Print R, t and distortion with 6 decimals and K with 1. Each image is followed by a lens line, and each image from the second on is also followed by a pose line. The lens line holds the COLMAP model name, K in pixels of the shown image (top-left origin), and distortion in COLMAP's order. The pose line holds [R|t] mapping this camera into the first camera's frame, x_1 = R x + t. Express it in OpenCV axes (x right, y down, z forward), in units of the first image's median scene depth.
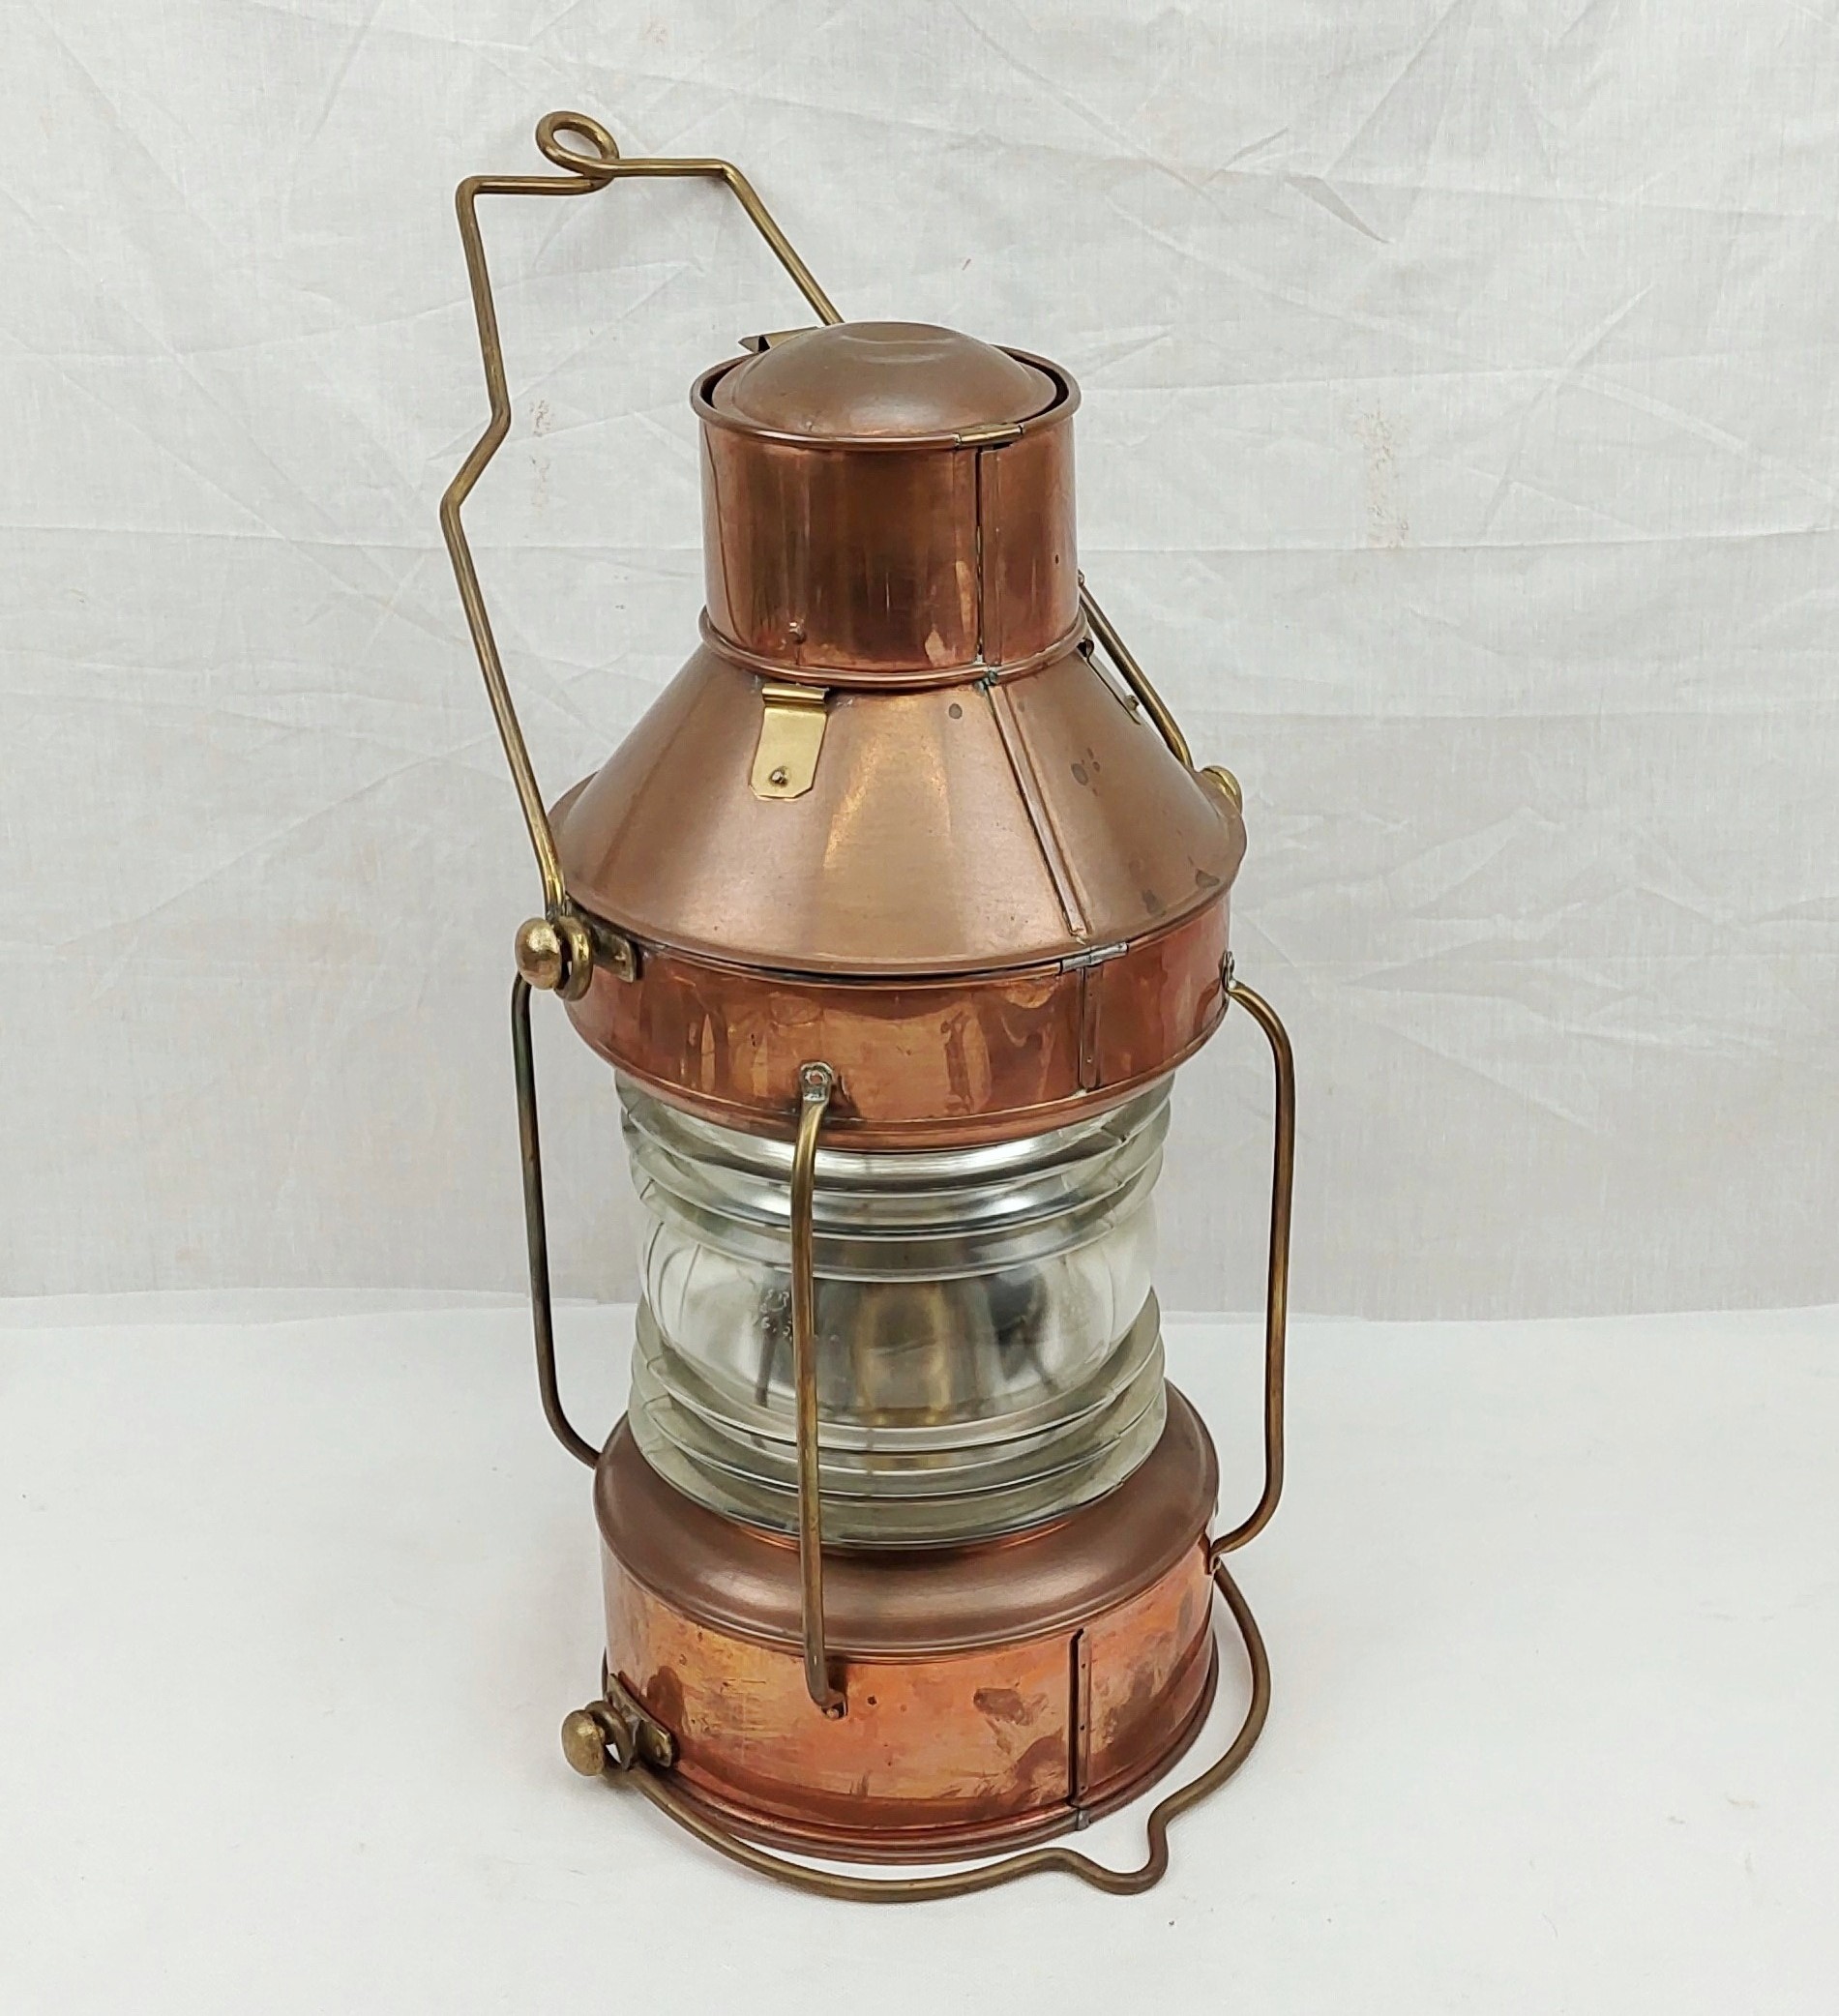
lens RADIAL K [[3193.4, 0, 919.5], [0, 3193.4, 1008.0], [0, 0, 1]] dist [0.057312, -0.202574]
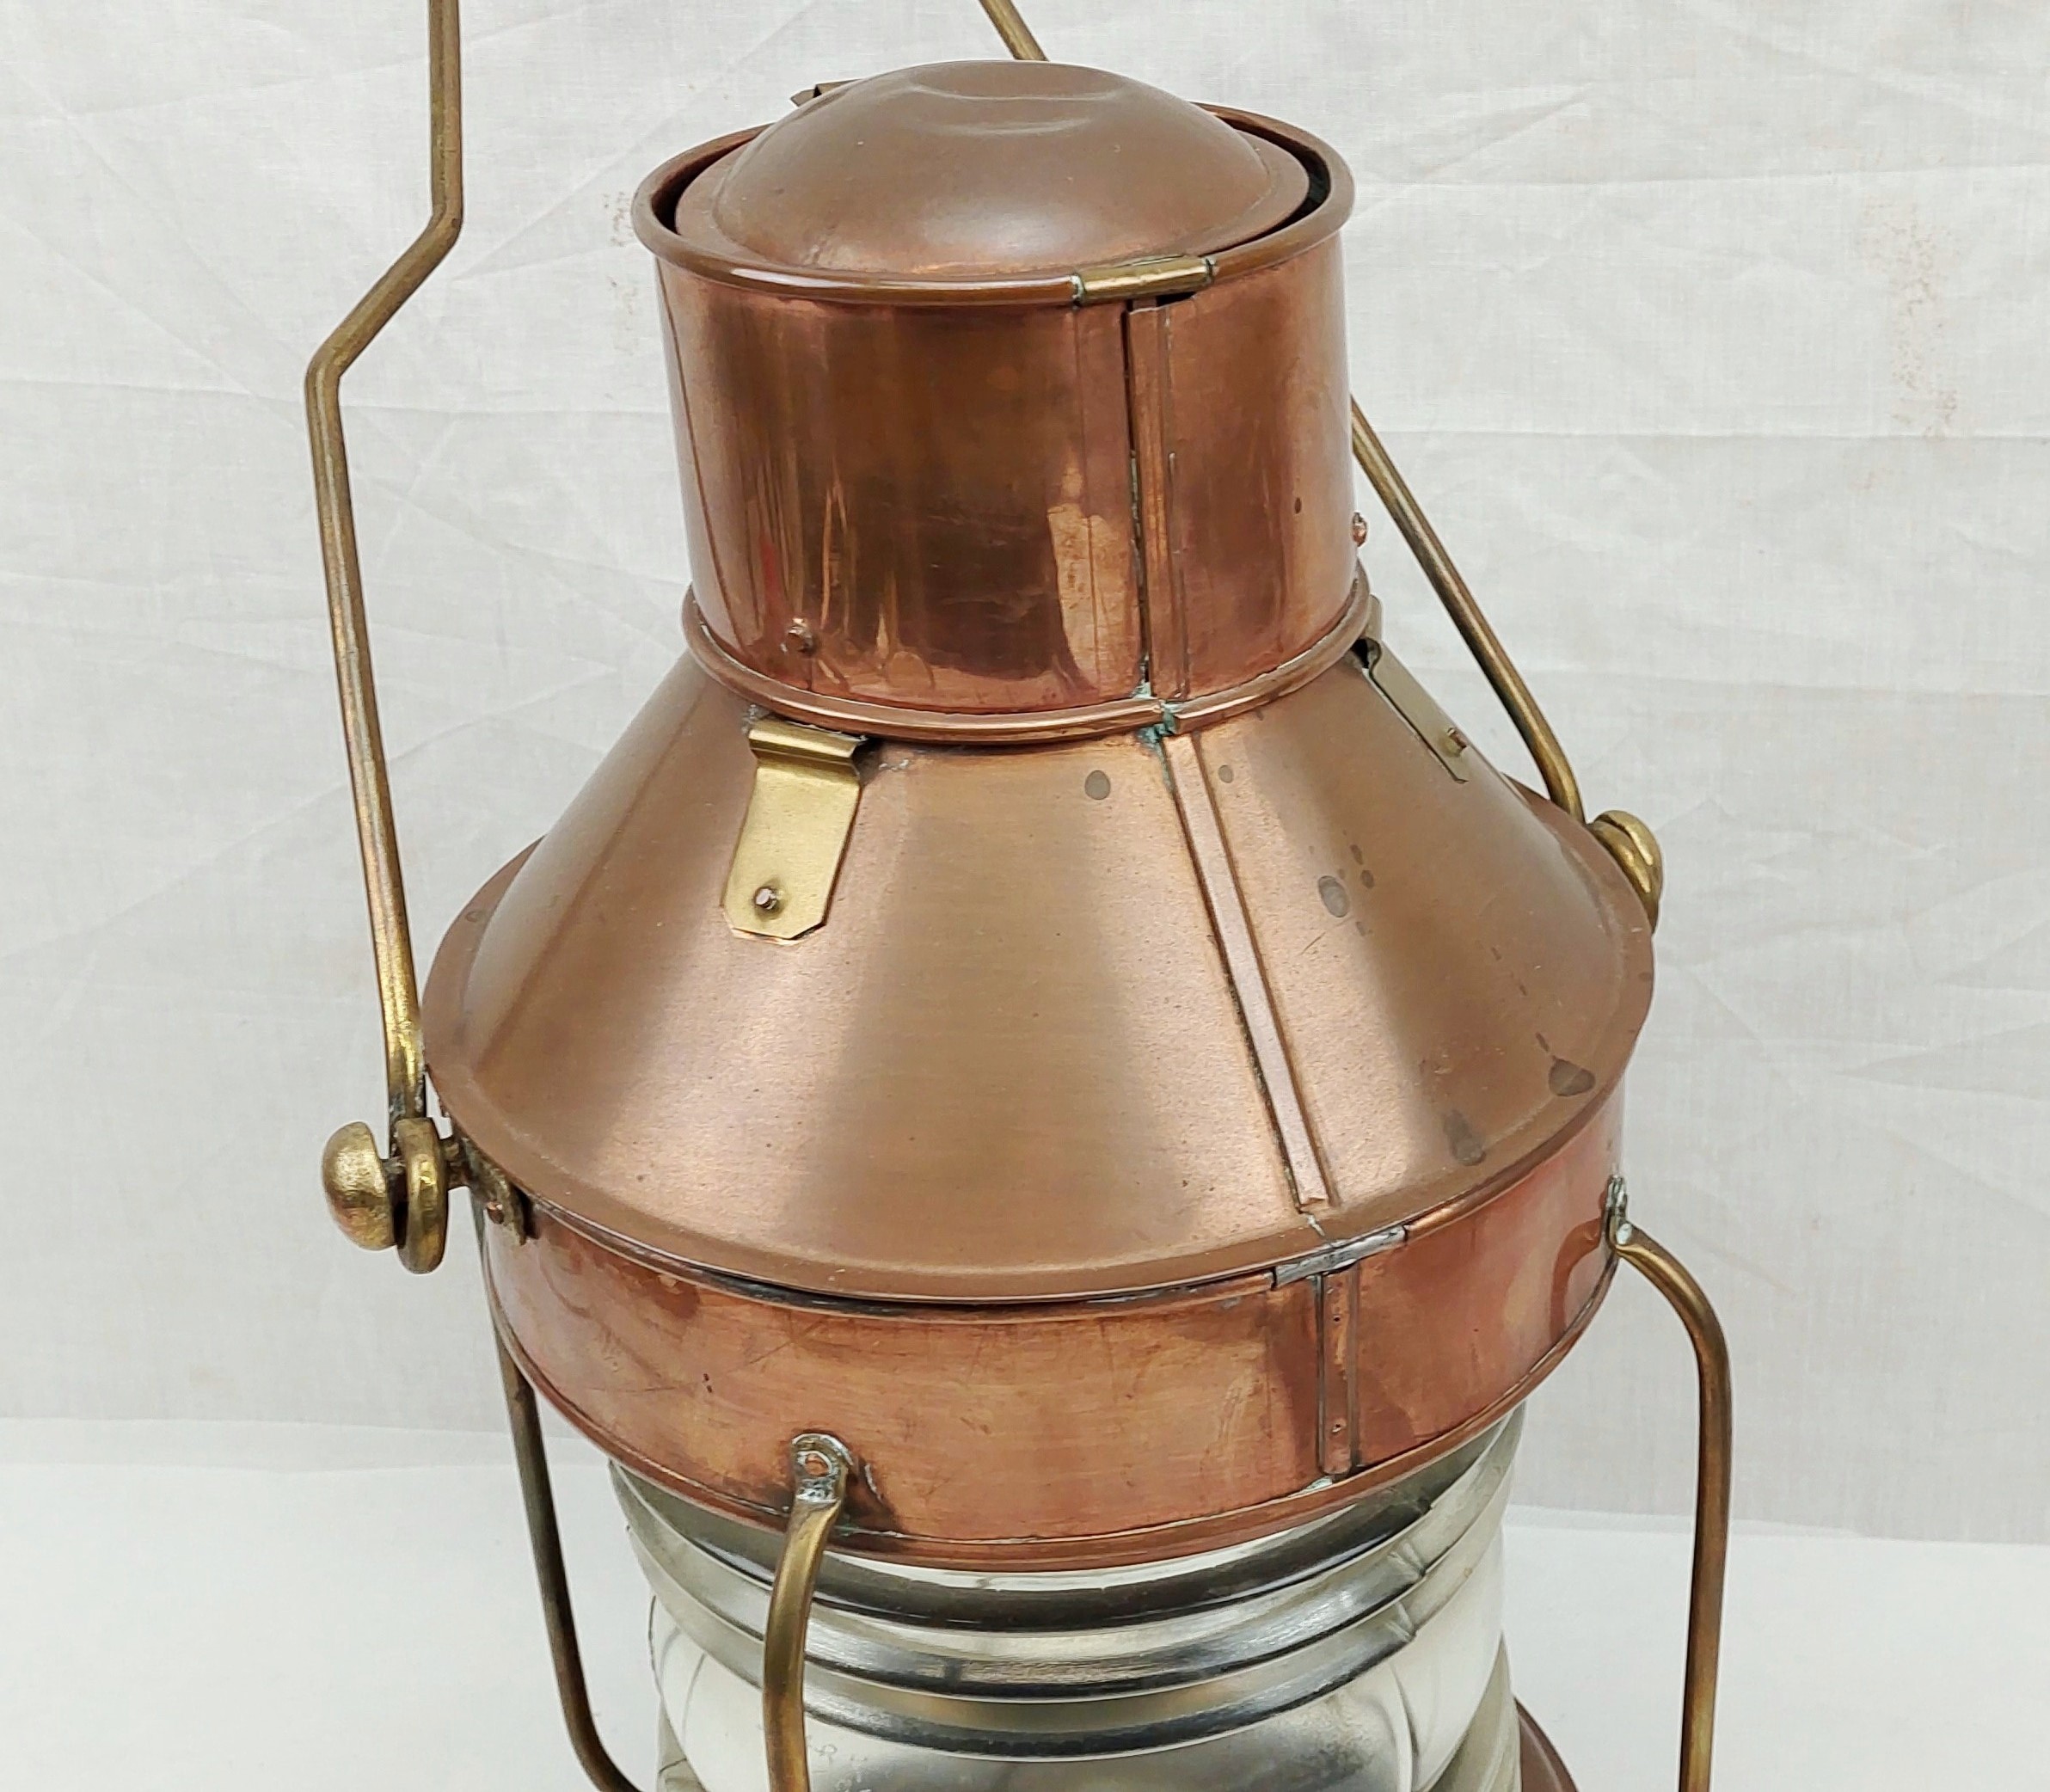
lens RADIAL K [[2836.9, 0, 1273.2], [0, 2836.9, 774.7], [0, 0, 1]] dist [0.020731, 0.033480]
pose [[0.996670, 0.026470, -0.077121, 0.063821], [-0.024987, 0.999485, 0.020125, -0.086257], [0.077614, -0.018131, 0.996819, 0.430905]]
